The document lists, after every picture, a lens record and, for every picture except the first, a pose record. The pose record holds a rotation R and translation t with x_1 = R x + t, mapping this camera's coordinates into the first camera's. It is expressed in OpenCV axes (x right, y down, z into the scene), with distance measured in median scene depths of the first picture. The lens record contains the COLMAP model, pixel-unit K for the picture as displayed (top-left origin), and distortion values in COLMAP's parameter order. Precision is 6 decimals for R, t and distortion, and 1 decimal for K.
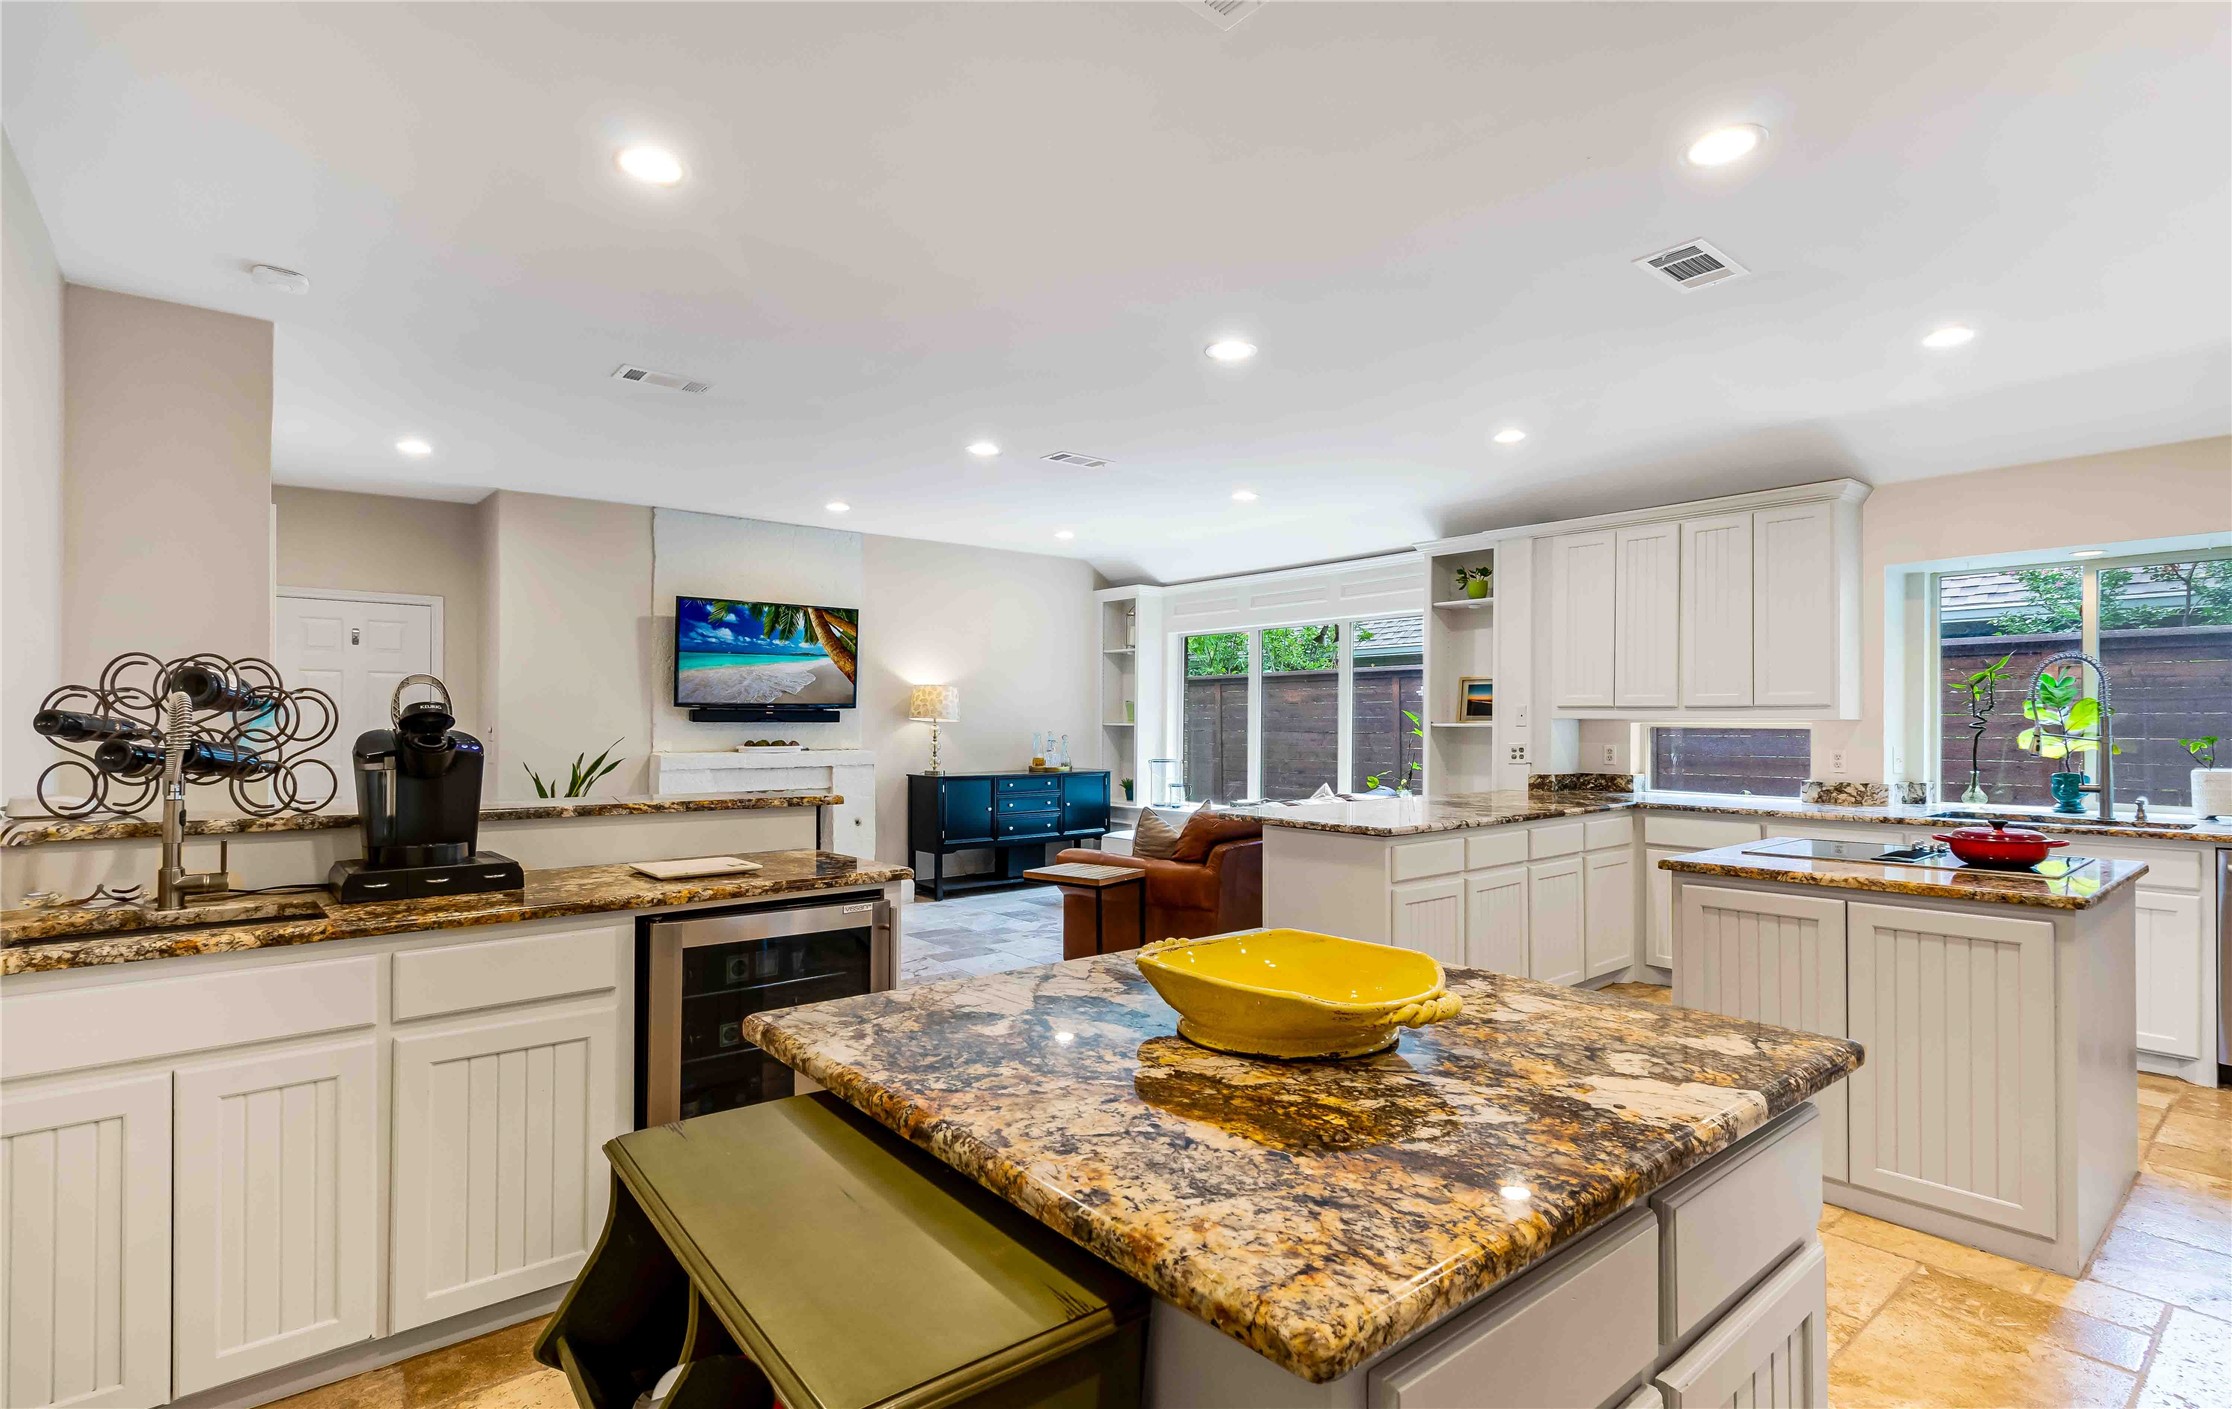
lens RADIAL K [[1096.6, 0, 1112.5], [0, 1096.6, 732.7], [0, 0, 1]] dist [0.002580, -0.000547]
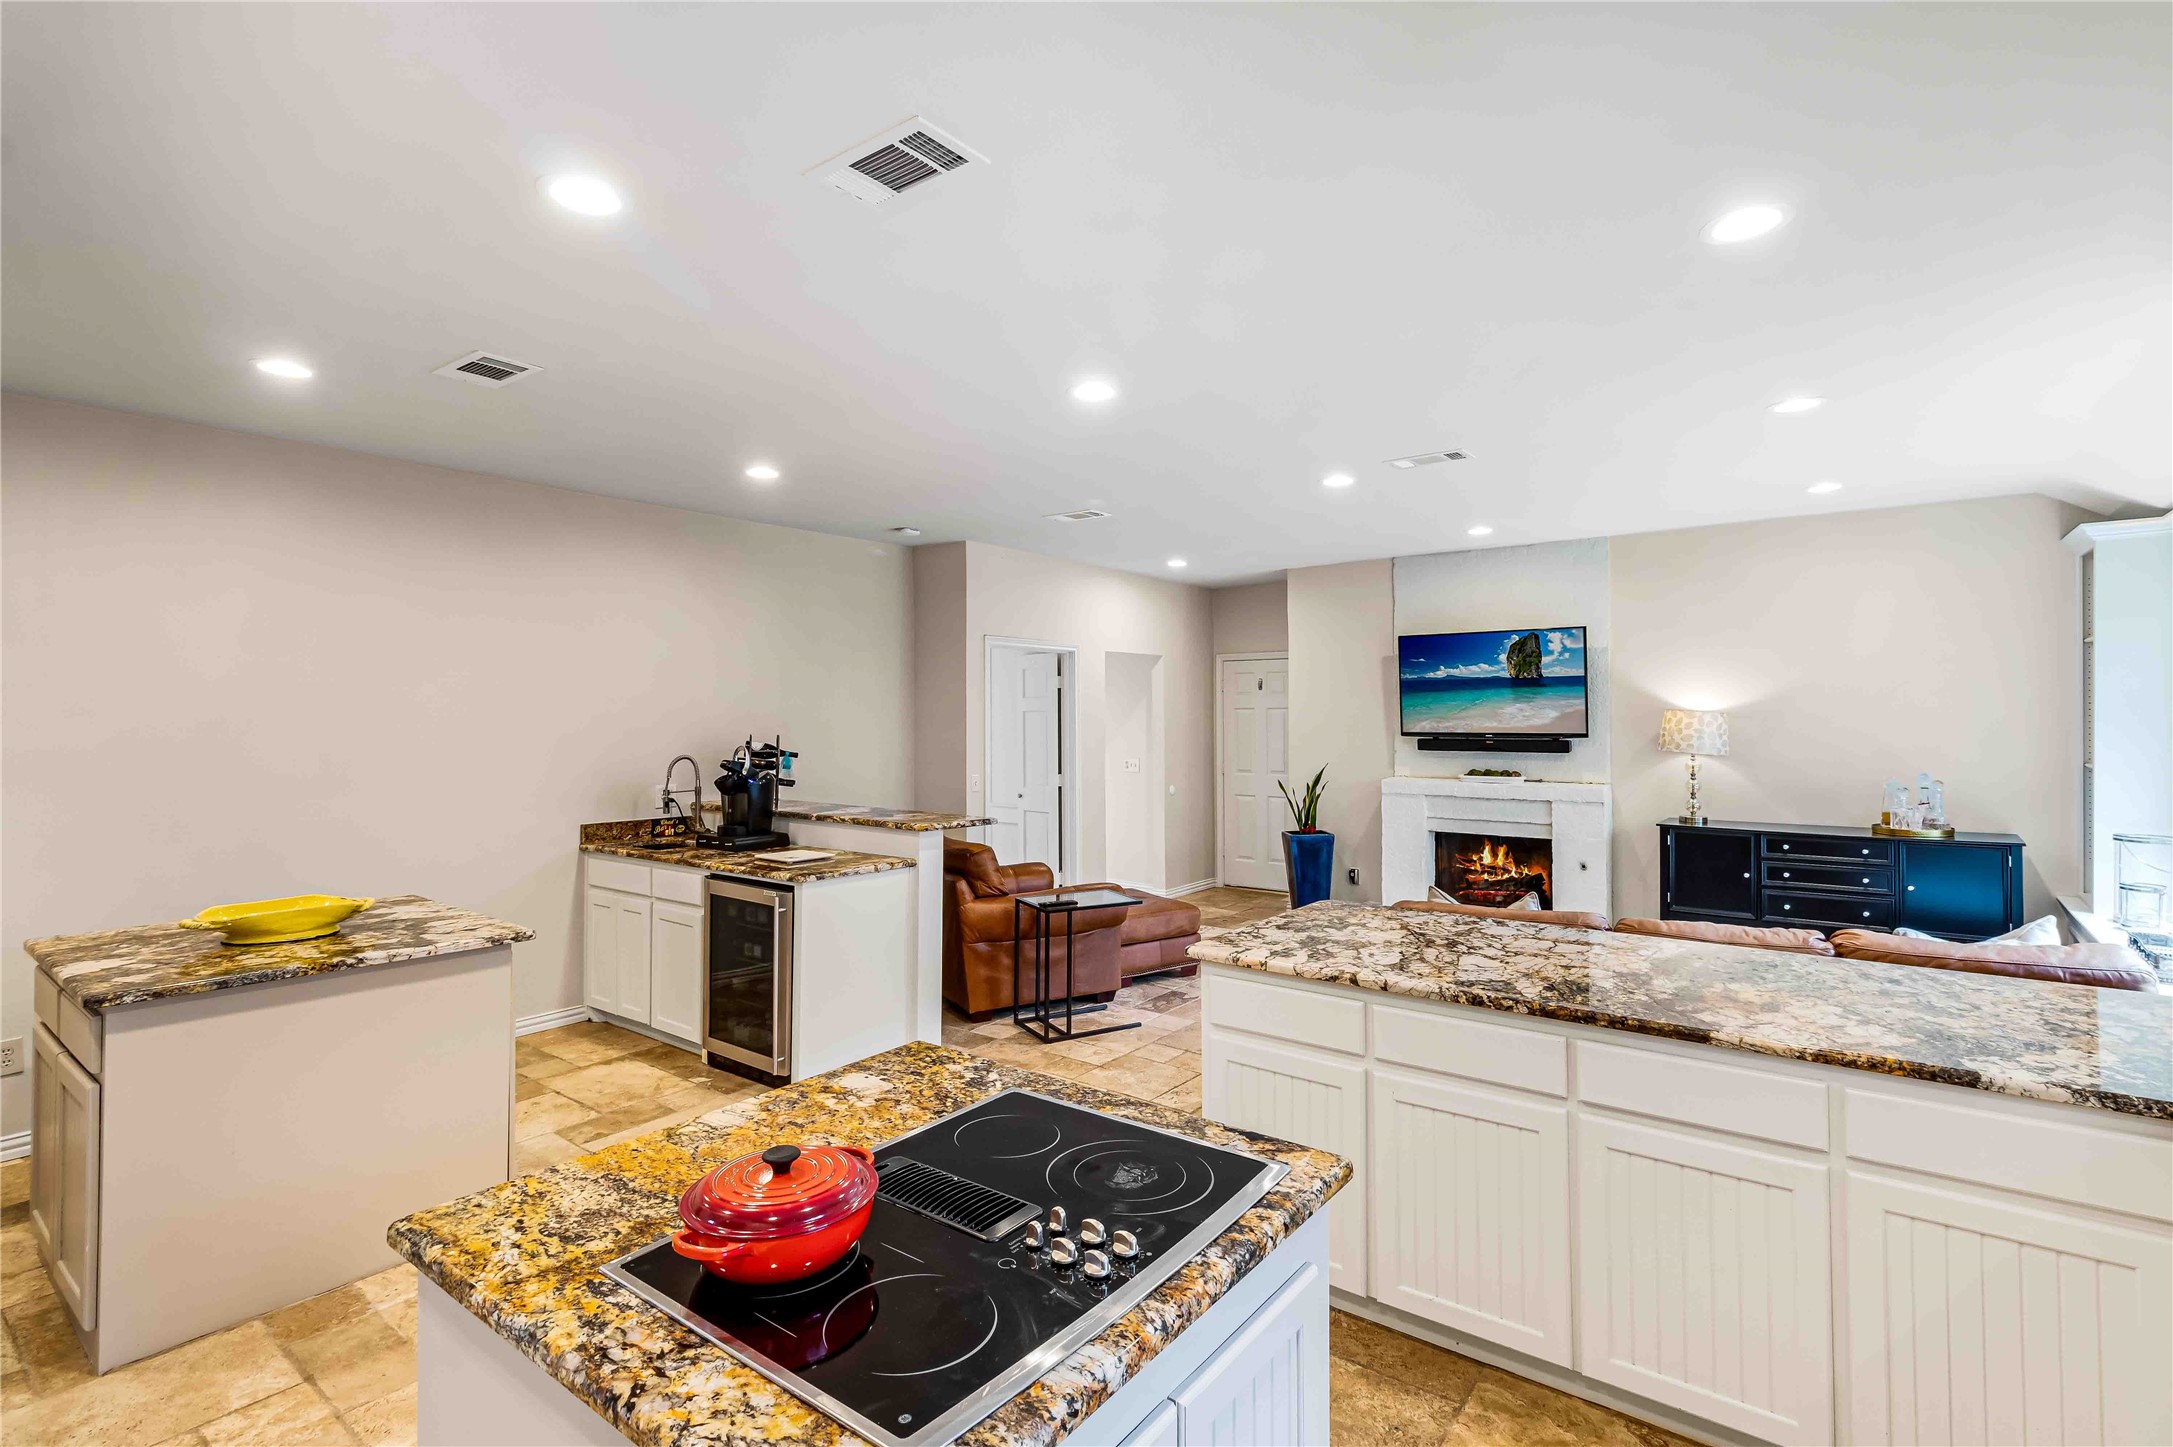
lens RADIAL K [[1008.1, 0, 1086.5], [0, 1008.1, 723.5], [0, 0, 1]] dist [-0.001136, 0.000086]
pose [[0.216115, 0.004416, -0.976358, 0.576766], [-0.004277, 0.999984, 0.003576, -0.042543], [0.976359, 0.003403, 0.216130, 0.518266]]
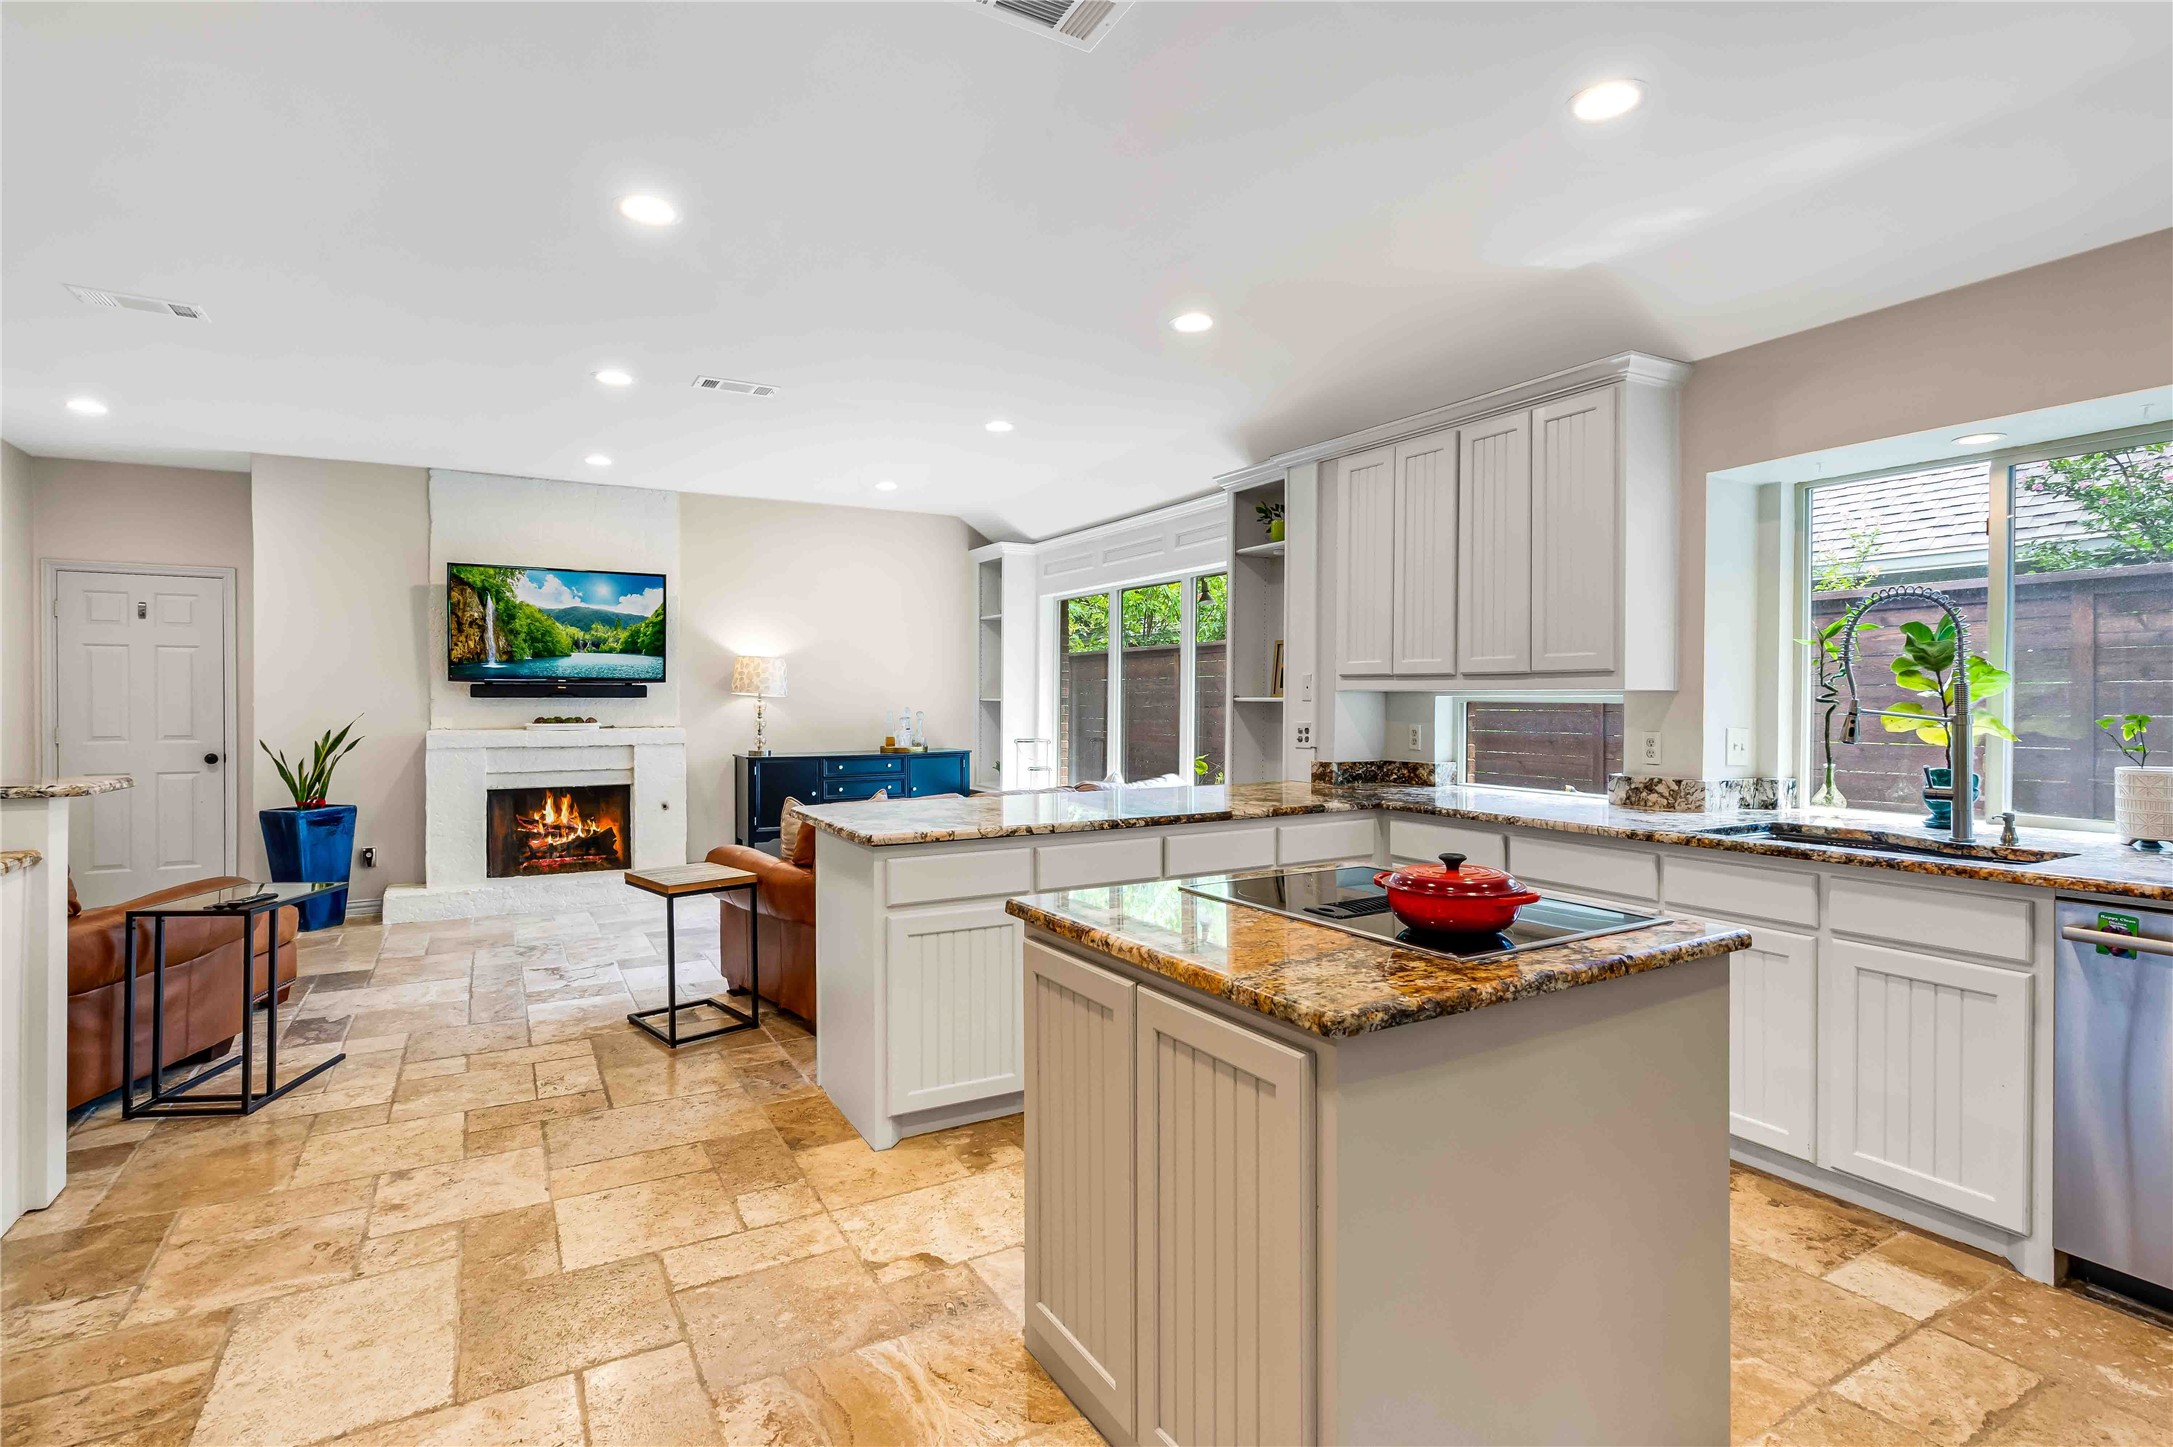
lens RADIAL K [[1112.7, 0, 1086.5], [0, 1112.7, 723.5], [0, 0, 1]] dist [-0.002986, 0.000592]
pose [[0.985825, 0.002569, -0.167757, 0.328001], [-0.000357, 0.999913, 0.013212, 0.000001], [0.167776, -0.012965, 0.985740, 0.170311]]
